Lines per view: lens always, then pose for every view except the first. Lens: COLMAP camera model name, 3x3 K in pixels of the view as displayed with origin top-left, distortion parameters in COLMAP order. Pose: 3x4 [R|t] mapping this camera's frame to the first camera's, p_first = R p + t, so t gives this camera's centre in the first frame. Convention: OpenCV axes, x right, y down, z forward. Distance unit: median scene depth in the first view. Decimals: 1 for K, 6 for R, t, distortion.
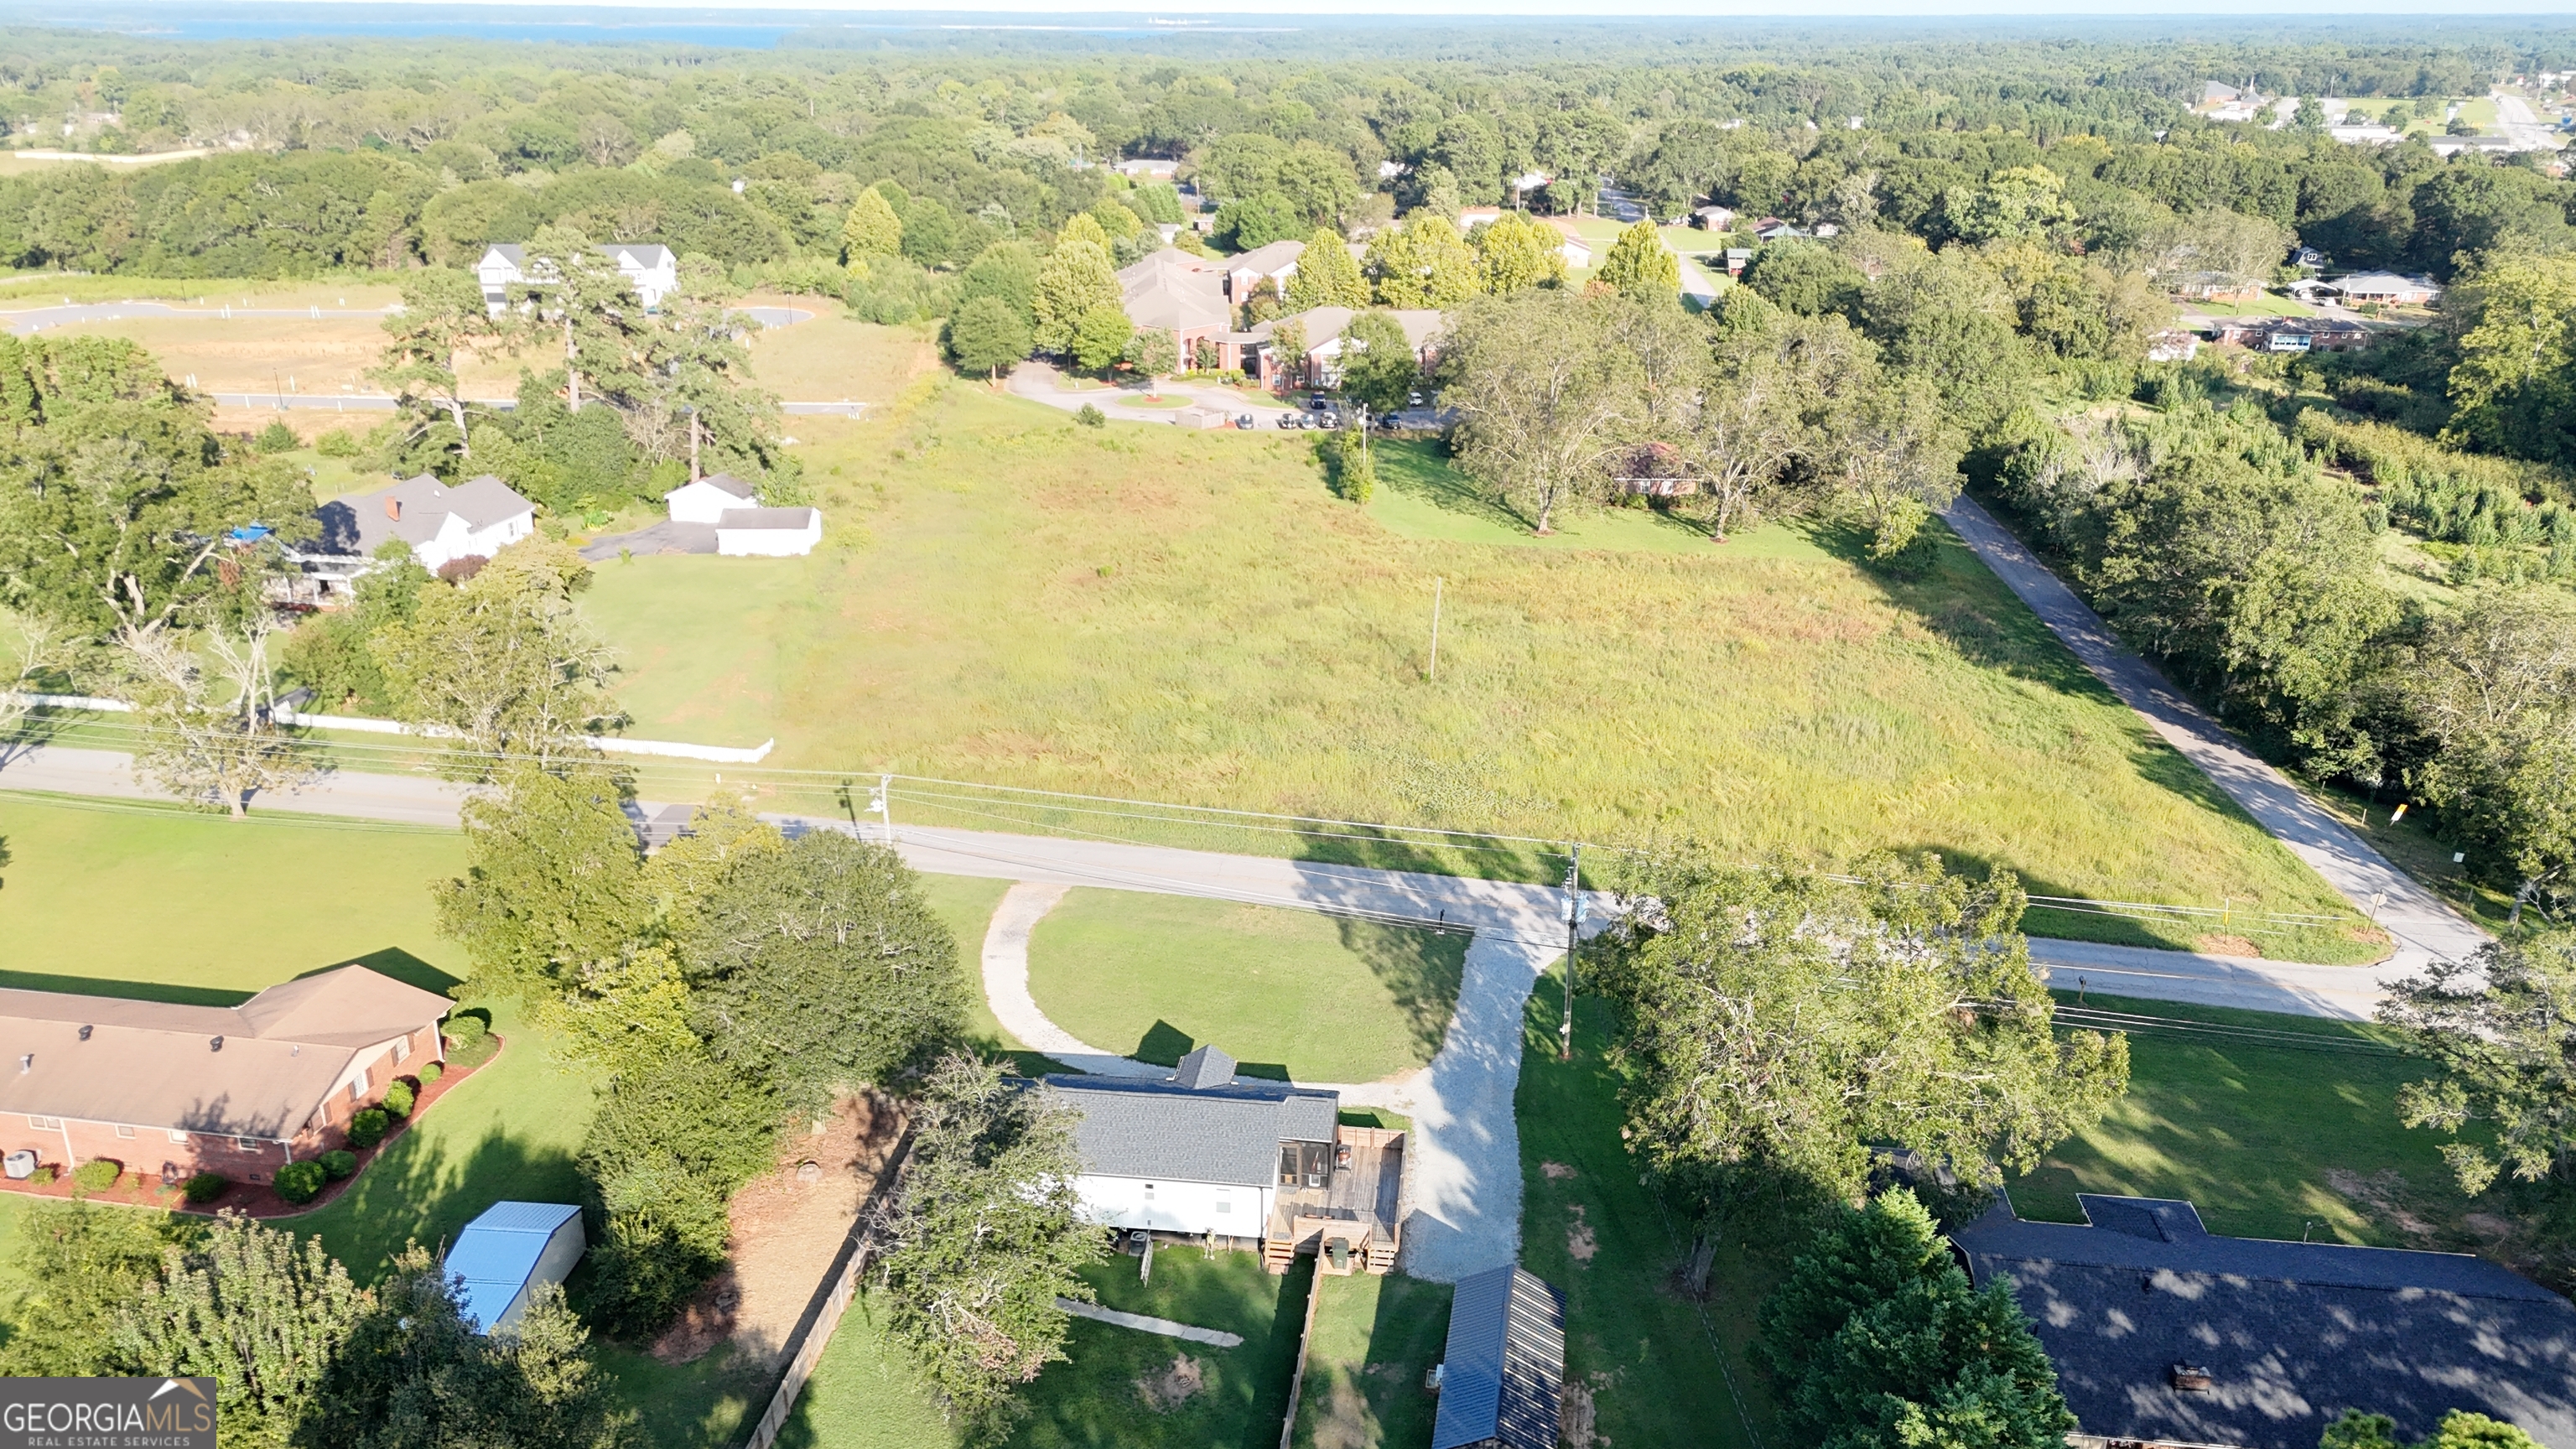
lens RADIAL K [[1931.5, 0, 1296.8], [0, 1931.5, 714.3], [0, 0, 1]] dist [0.087926, -0.057253]
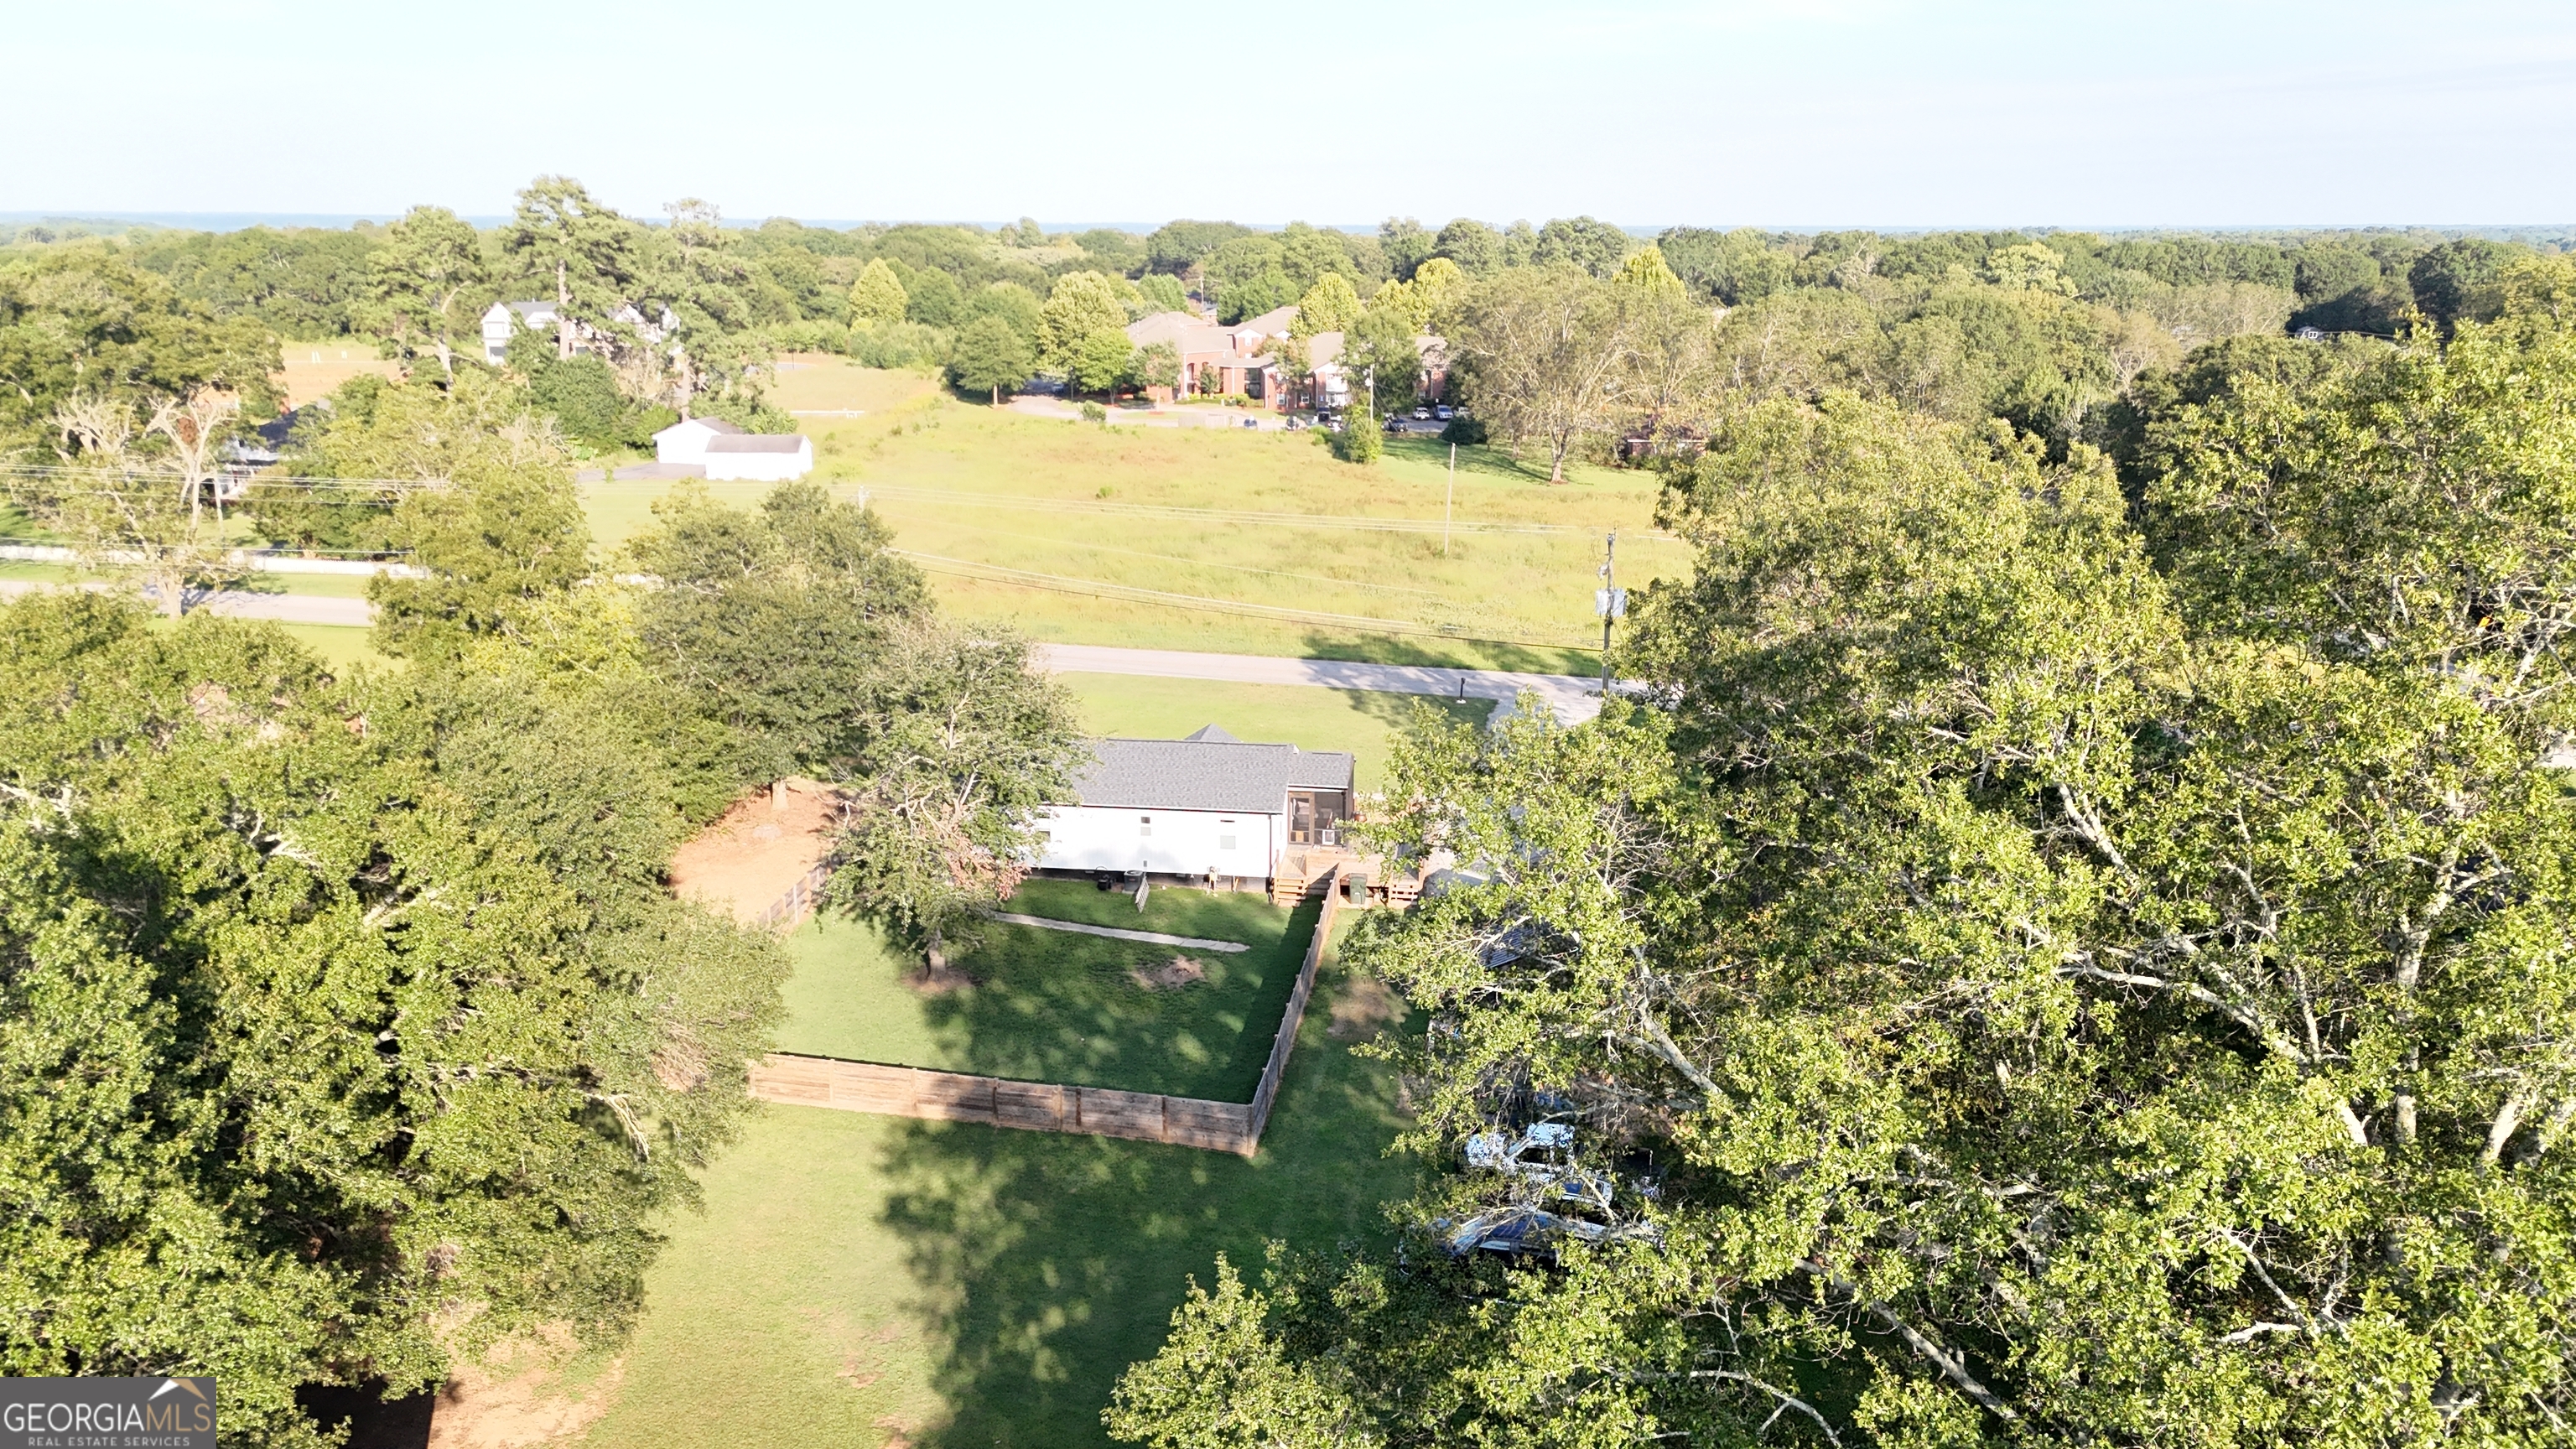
lens RADIAL K [[1931.5, 0, 1296.8], [0, 1931.5, 714.3], [0, 0, 1]] dist [0.087926, -0.057253]
pose [[0.999993, -0.003218, -0.001637, -0.001350], [0.003022, 0.994151, -0.107956, 0.094697], [0.001974, 0.107950, 0.994154, 0.034316]]
